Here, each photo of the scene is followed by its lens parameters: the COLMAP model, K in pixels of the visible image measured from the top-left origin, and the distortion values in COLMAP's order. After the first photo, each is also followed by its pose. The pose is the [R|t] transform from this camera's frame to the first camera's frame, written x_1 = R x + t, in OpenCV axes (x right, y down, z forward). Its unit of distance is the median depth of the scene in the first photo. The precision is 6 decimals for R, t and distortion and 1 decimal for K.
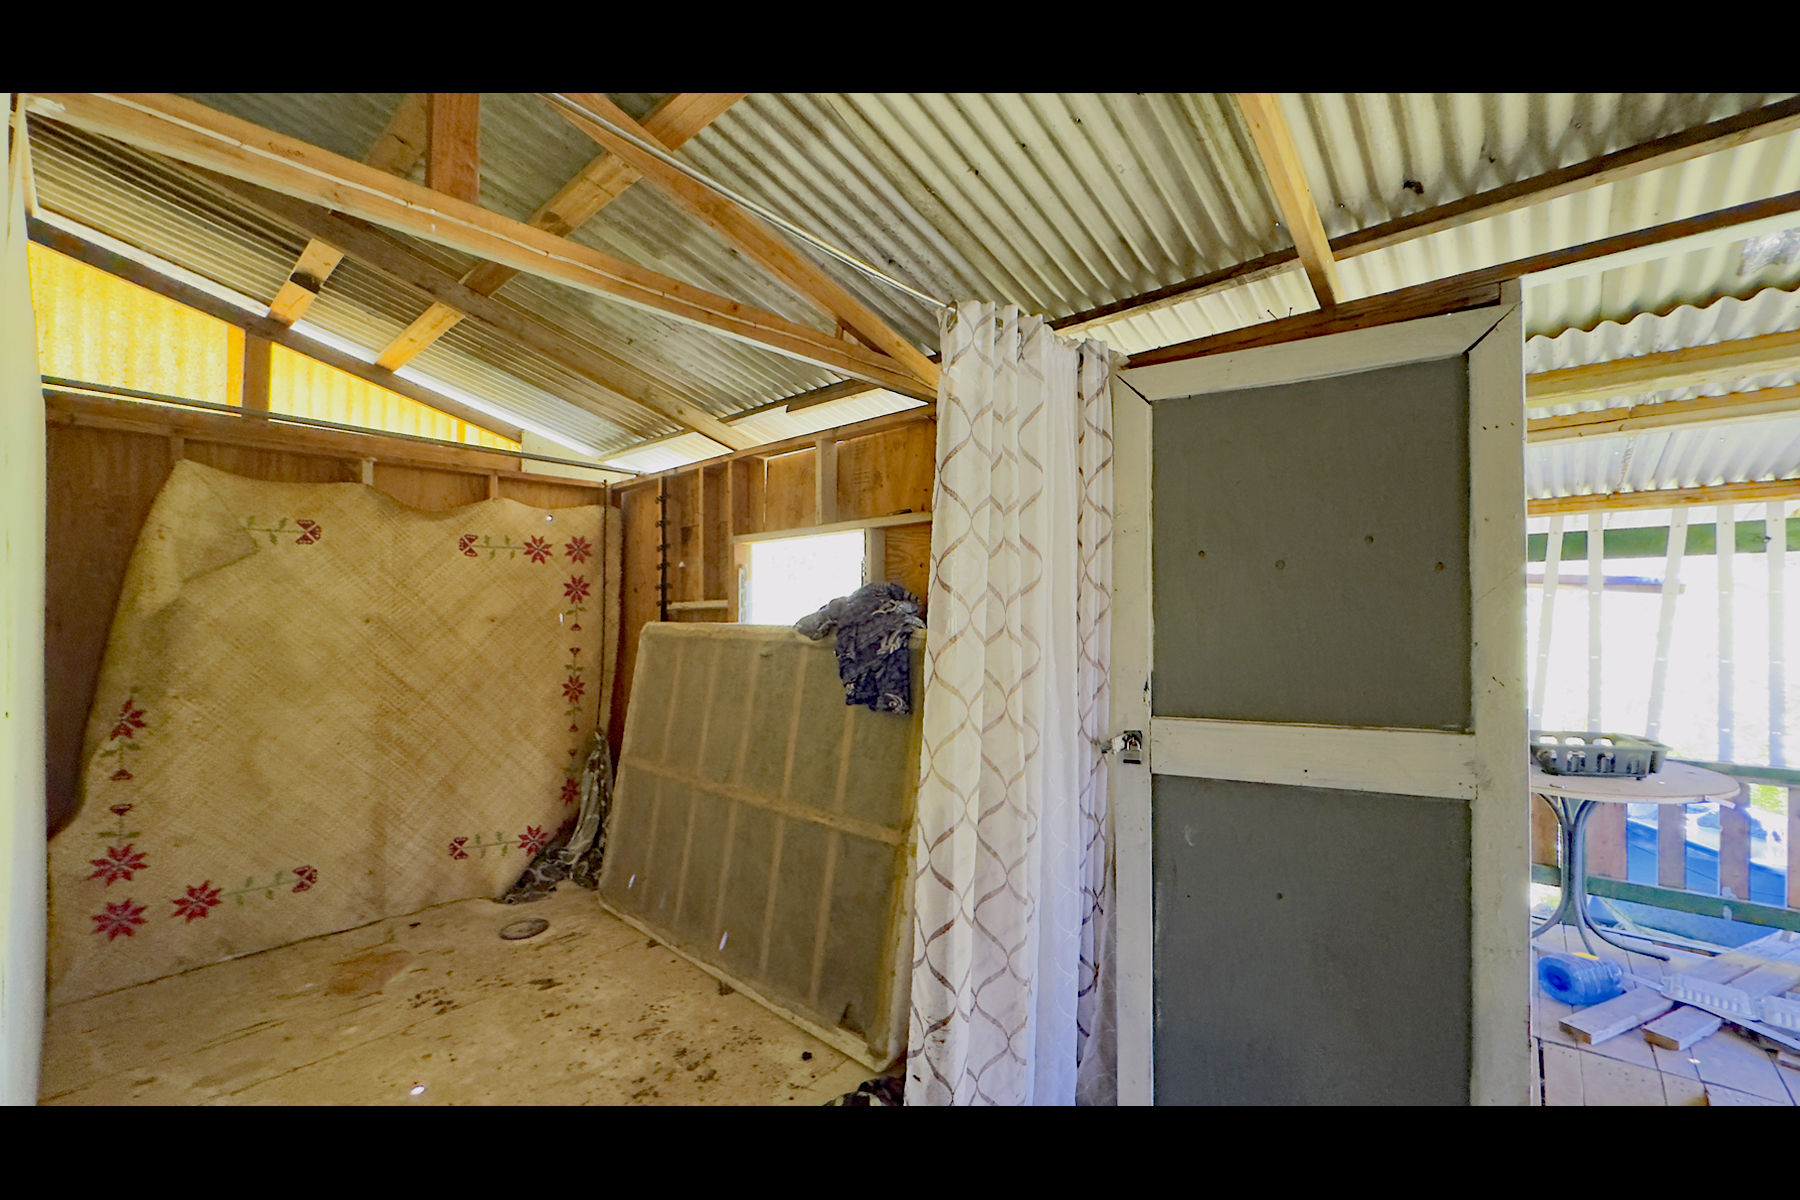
lens RADIAL K [[726.9, 0, 896.5], [0, 726.9, 611.2], [0, 0, 1]] dist [-0.002158, -0.000385]
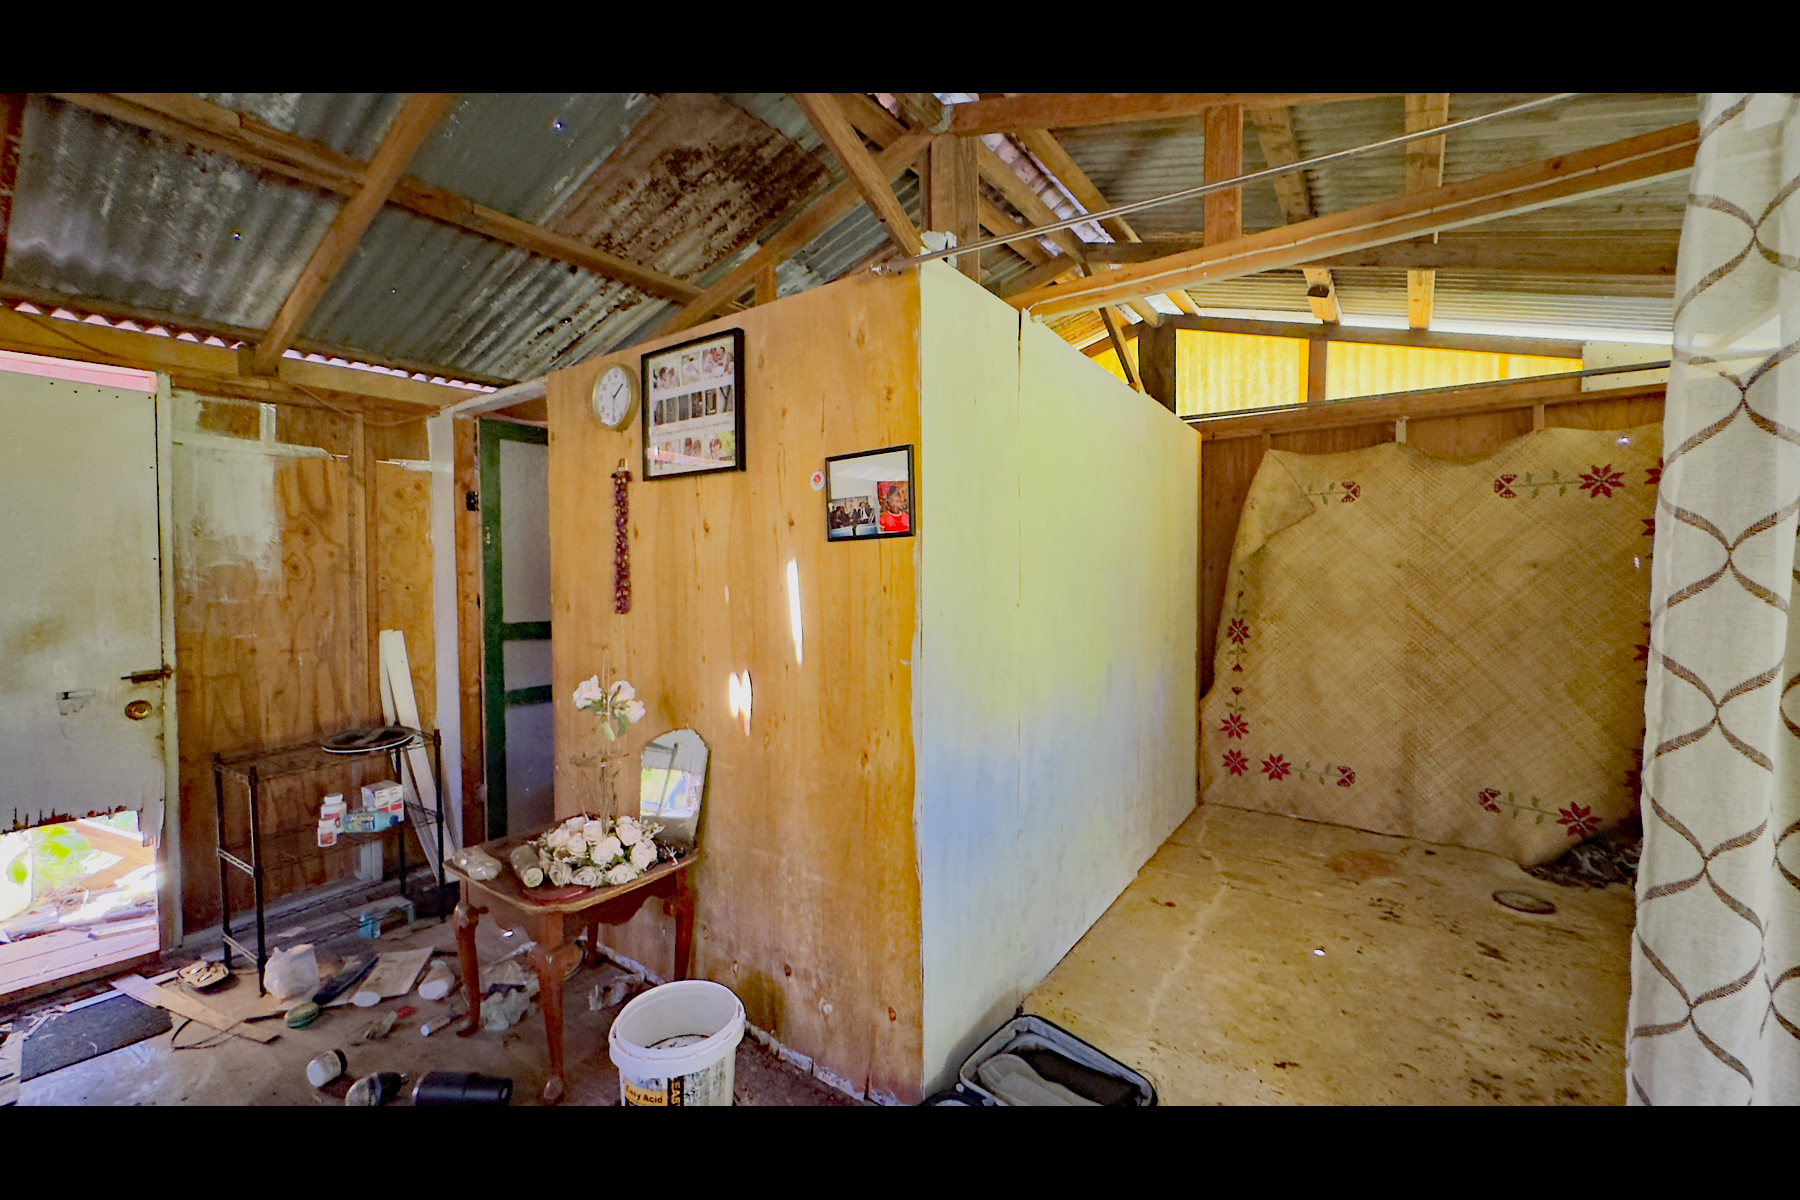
lens RADIAL K [[726.9, 0, 899.5], [0, 726.9, 598.9], [0, 0, 1]] dist [-0.002158, -0.000385]
pose [[0.101032, 0.044521, -0.993887, 0.308181], [0.006839, 0.998944, 0.045443, 0.008379], [0.994860, -0.011389, 0.100621, 0.131277]]
